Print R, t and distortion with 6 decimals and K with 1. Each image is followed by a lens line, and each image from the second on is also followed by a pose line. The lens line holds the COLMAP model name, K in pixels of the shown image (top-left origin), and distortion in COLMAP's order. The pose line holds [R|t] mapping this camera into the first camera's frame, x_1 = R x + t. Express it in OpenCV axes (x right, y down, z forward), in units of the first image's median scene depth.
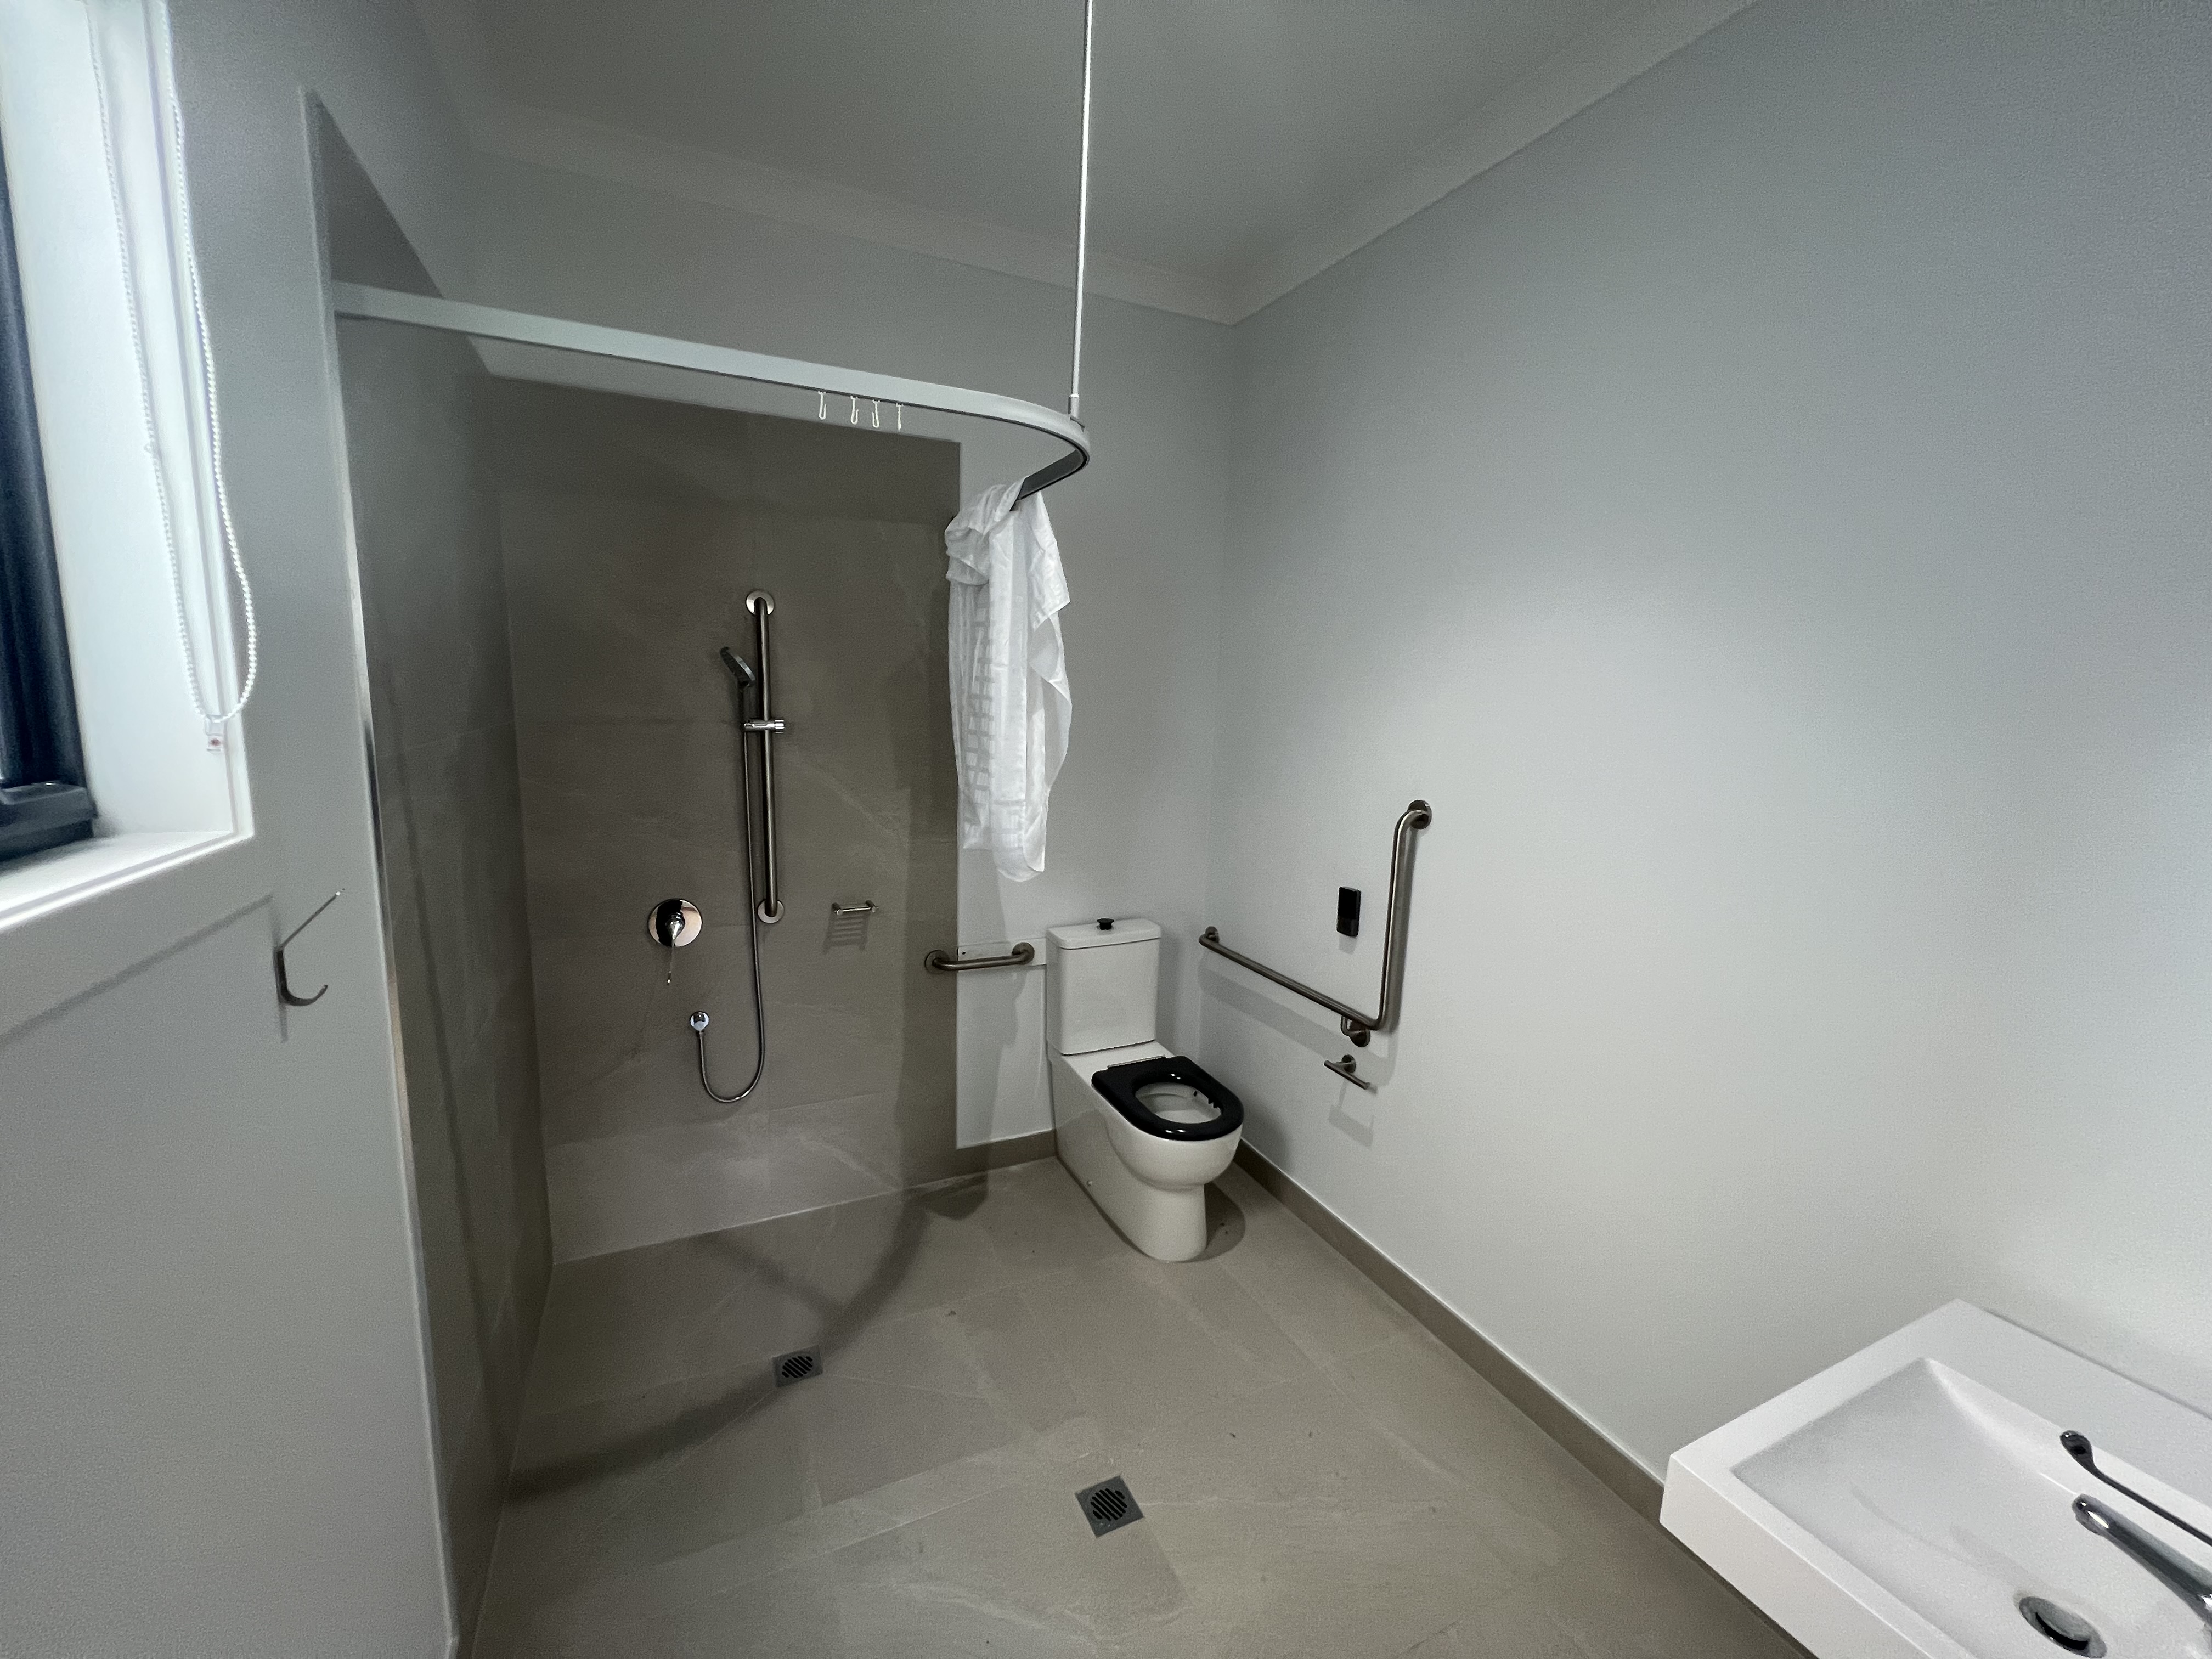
lens RADIAL K [[895.5, 0, 1106.0], [0, 895.5, 829.5], [0, 0, 1]] dist [-0.000137, -0.000001]
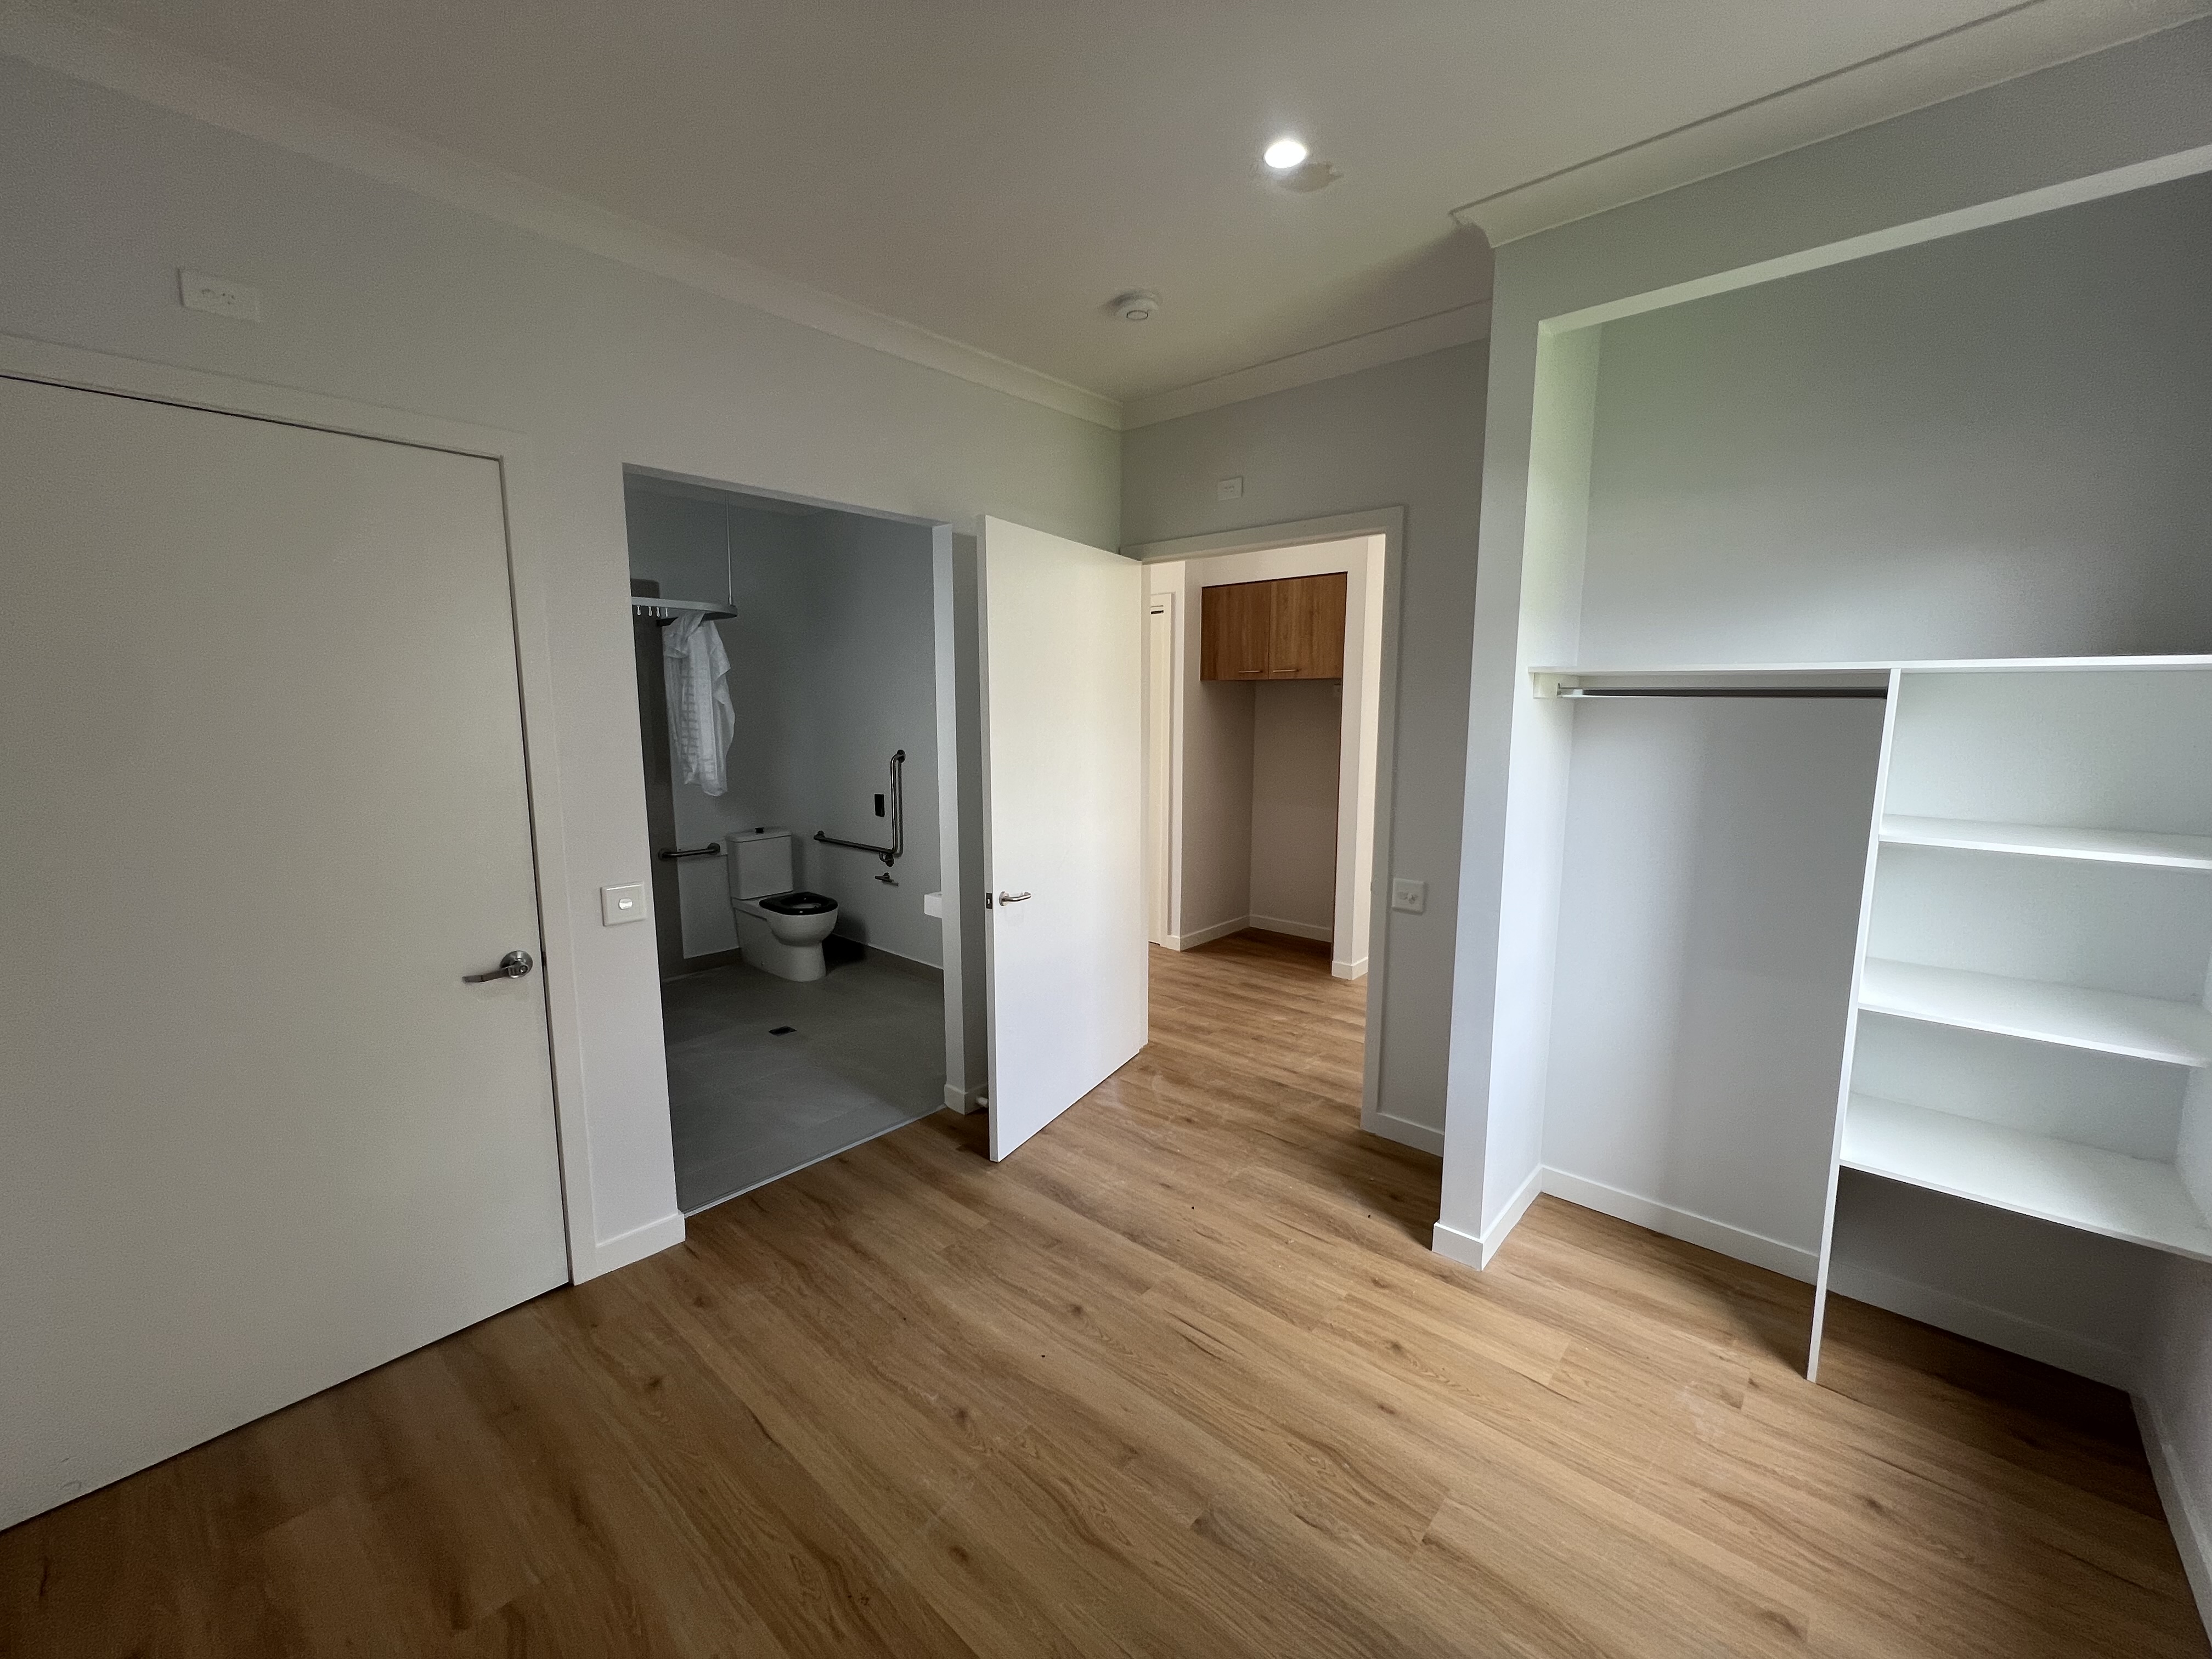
lens RADIAL K [[889.8, 0, 1099.7], [0, 889.8, 820.3], [0, 0, 1]] dist [-0.000692, -0.000224]
pose [[0.925972, -0.080486, 0.368914, -0.032203], [0.086287, 0.996270, 0.000775, 0.176424], [-0.367600, 0.031115, 0.929463, -1.208375]]
